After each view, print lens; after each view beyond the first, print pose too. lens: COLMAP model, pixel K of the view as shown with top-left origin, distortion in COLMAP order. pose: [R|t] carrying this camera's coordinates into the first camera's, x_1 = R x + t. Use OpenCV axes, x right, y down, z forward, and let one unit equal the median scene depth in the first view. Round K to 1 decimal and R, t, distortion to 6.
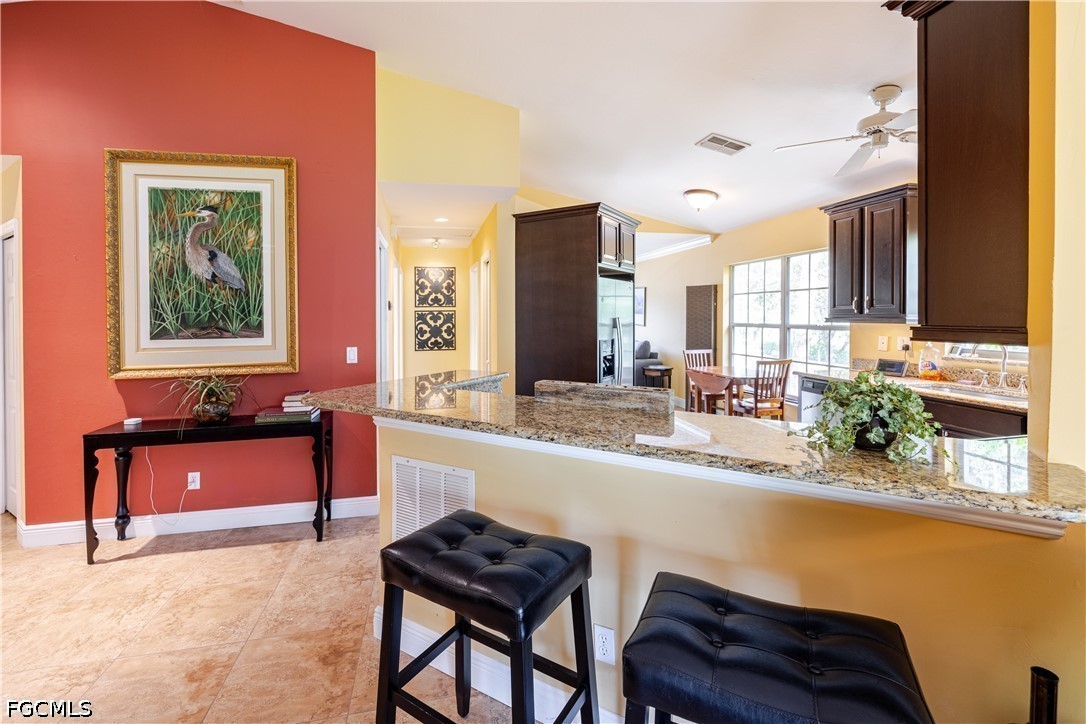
lens RADIAL K [[473.1, 0, 528.6], [0, 473.1, 317.9], [0, 0, 1]] dist [-0.004473, 0.000534]
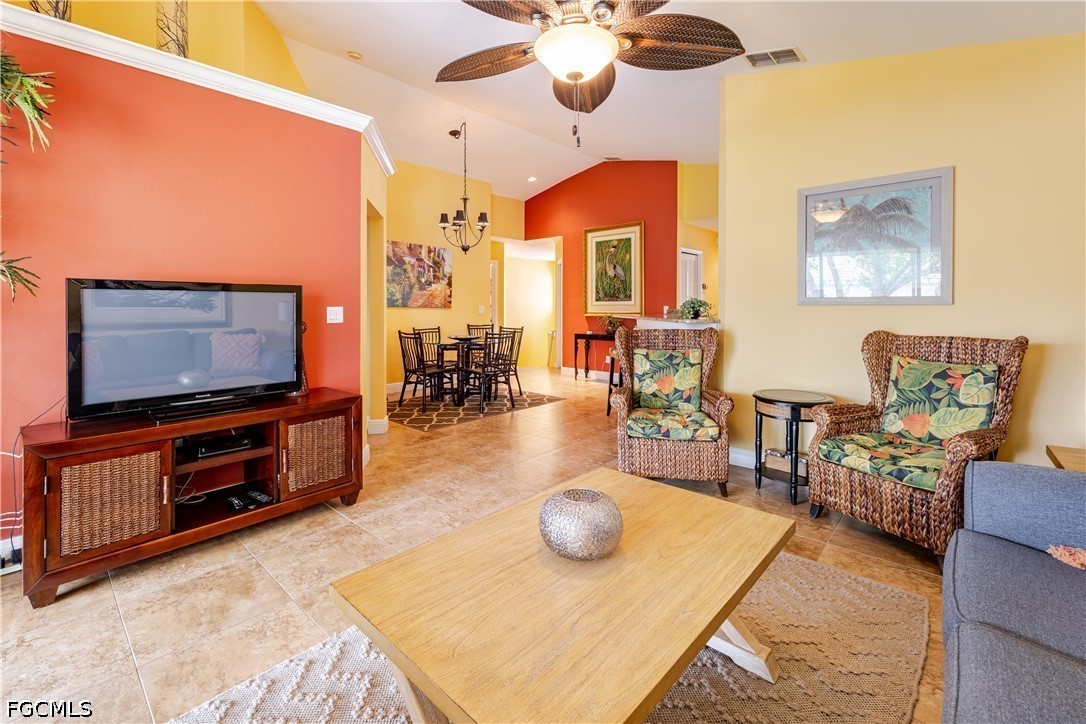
lens RADIAL K [[473.1, 0, 519.6], [0, 473.1, 311.8], [0, 0, 1]] dist [-0.004473, 0.000534]
pose [[0.565013, 0.016276, -0.824921, 0.777517], [-0.006925, 0.999864, 0.014984, 0.048130], [0.825053, -0.002754, 0.565049, -0.563824]]
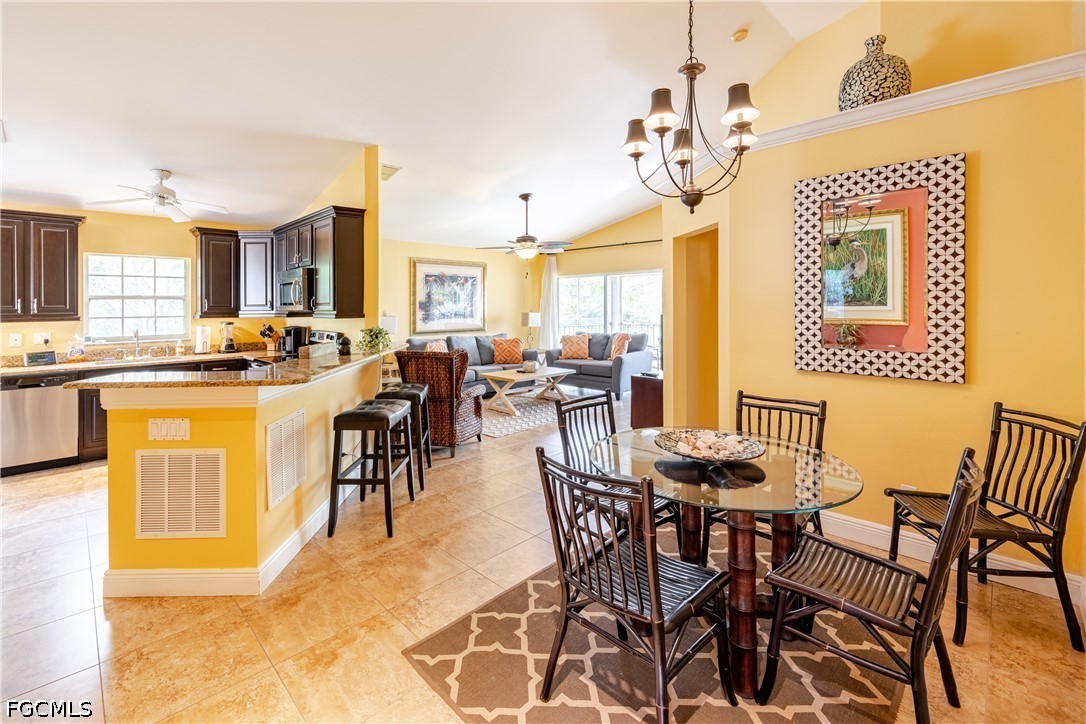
lens RADIAL K [[473.1, 0, 524.1], [0, 473.1, 308.6], [0, 0, 1]] dist [-0.004473, 0.000534]
pose [[-0.531404, 0.010072, 0.847059, -0.813397], [0.020131, 0.999797, 0.000741, 0.001856], [-0.846879, 0.017446, -0.531499, 0.527339]]
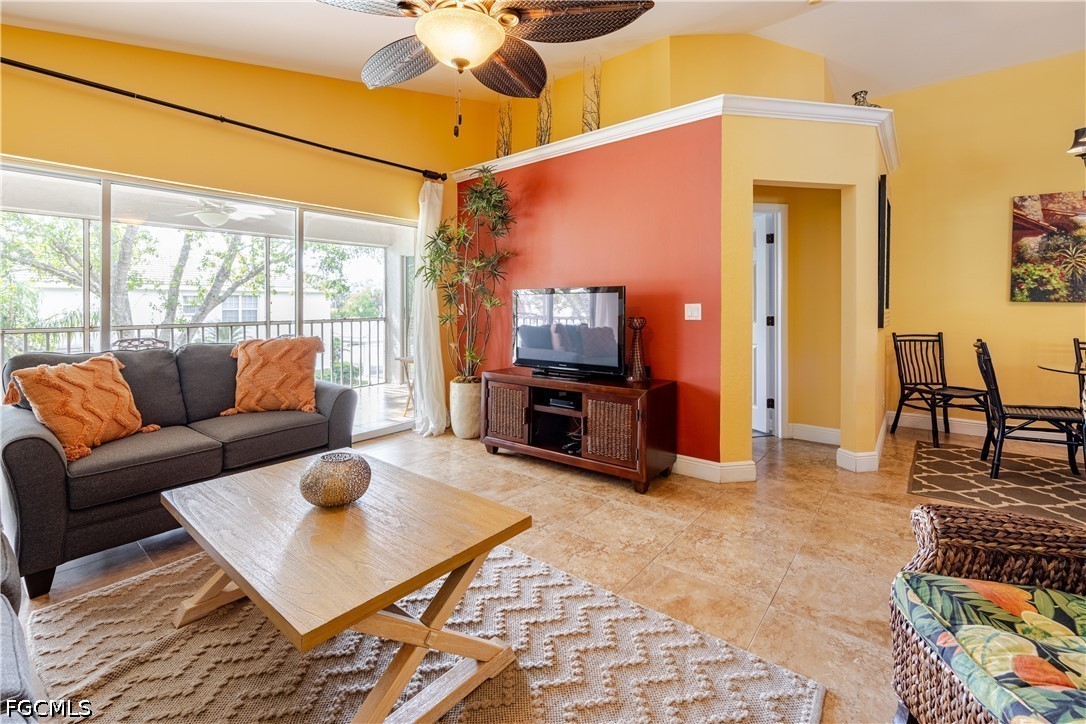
lens RADIAL K [[473.1, 0, 529.1], [0, 473.1, 303.7], [0, 0, 1]] dist [-0.004473, 0.000534]
pose [[-0.783946, 0.013307, -0.620686, 0.655797], [0.008158, 0.999905, 0.011133, 0.042650], [0.620775, 0.003664, -0.783980, 0.070710]]
